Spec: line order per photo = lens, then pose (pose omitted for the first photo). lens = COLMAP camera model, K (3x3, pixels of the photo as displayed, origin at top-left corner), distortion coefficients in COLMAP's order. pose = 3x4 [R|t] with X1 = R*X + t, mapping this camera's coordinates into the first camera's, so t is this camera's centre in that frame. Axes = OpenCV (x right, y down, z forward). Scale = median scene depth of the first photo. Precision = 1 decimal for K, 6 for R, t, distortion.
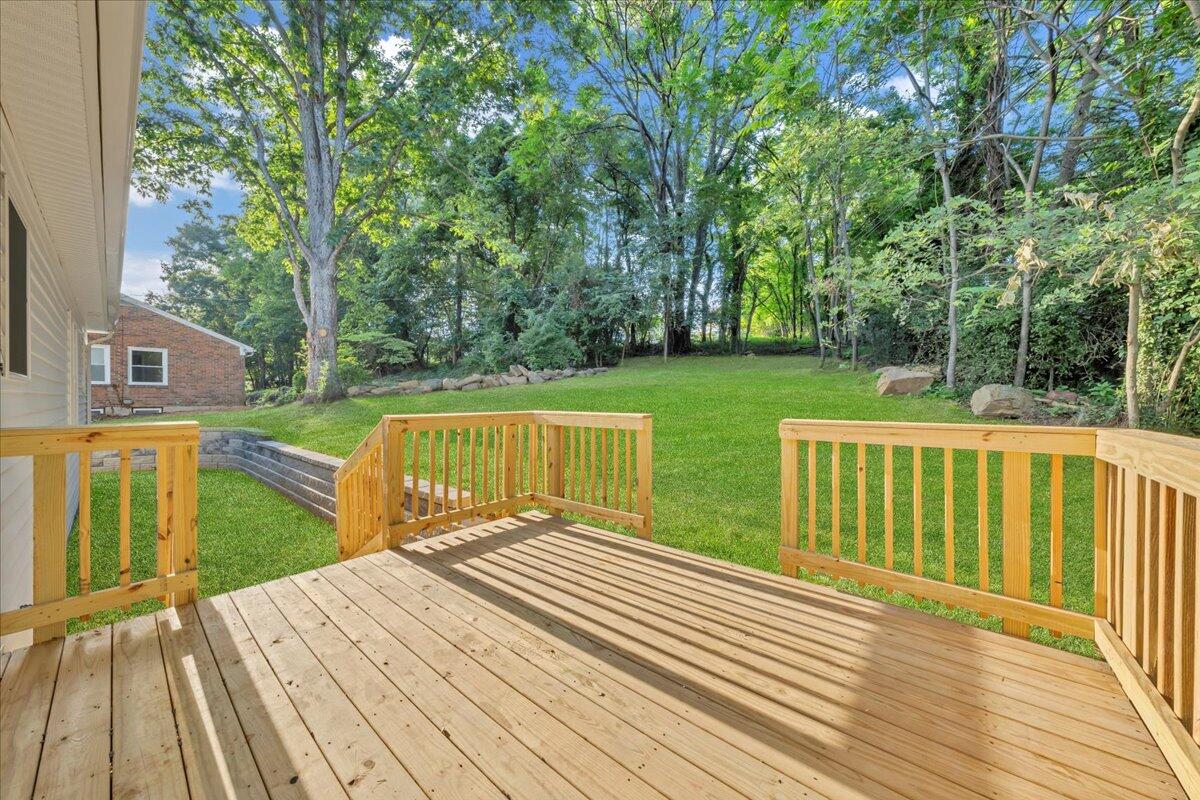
lens RADIAL K [[407.9, 0, 601.0], [0, 407.9, 401.7], [0, 0, 1]] dist [-0.001924, 0.000376]
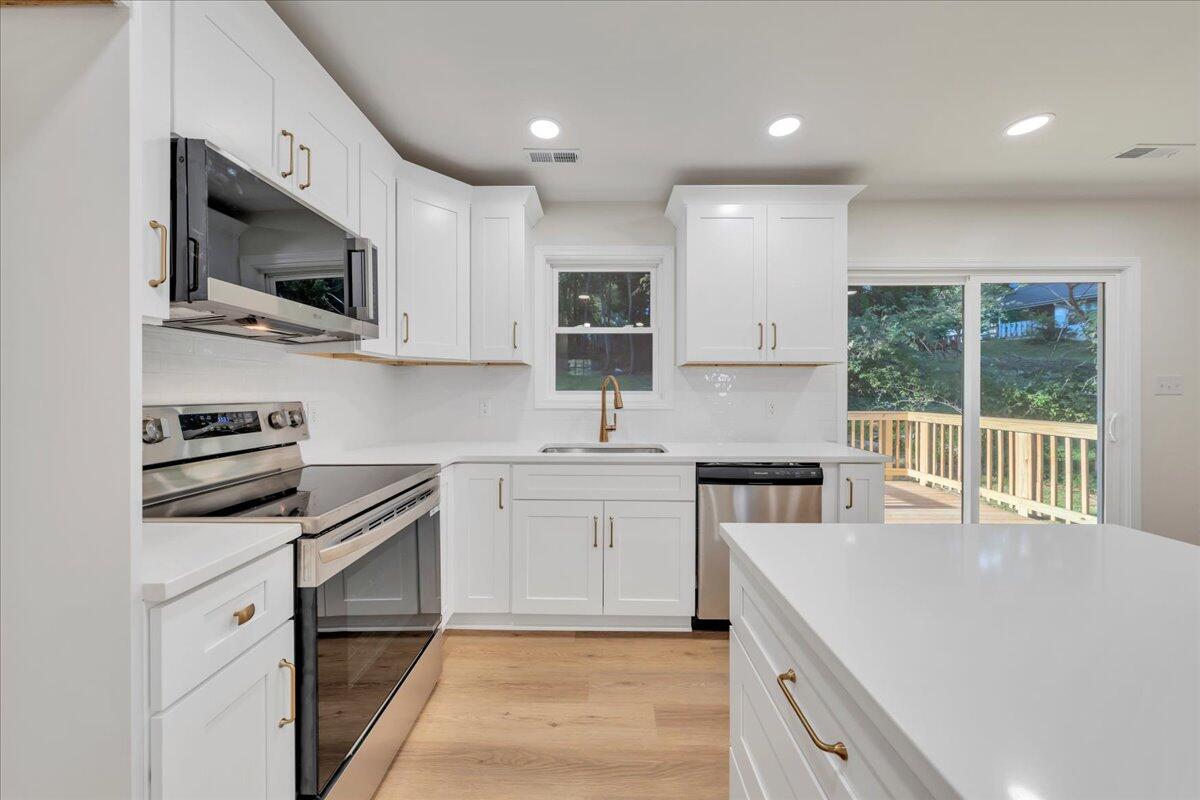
lens RADIAL K [[407.9, 0, 596.1], [0, 407.9, 388.5], [0, 0, 1]] dist [-0.001924, 0.000376]
pose [[0.774395, 0.003943, 0.632690, -0.285003], [0.003717, 0.999935, -0.010782, -0.009754], [-0.632692, 0.010702, 0.774330, 0.002955]]
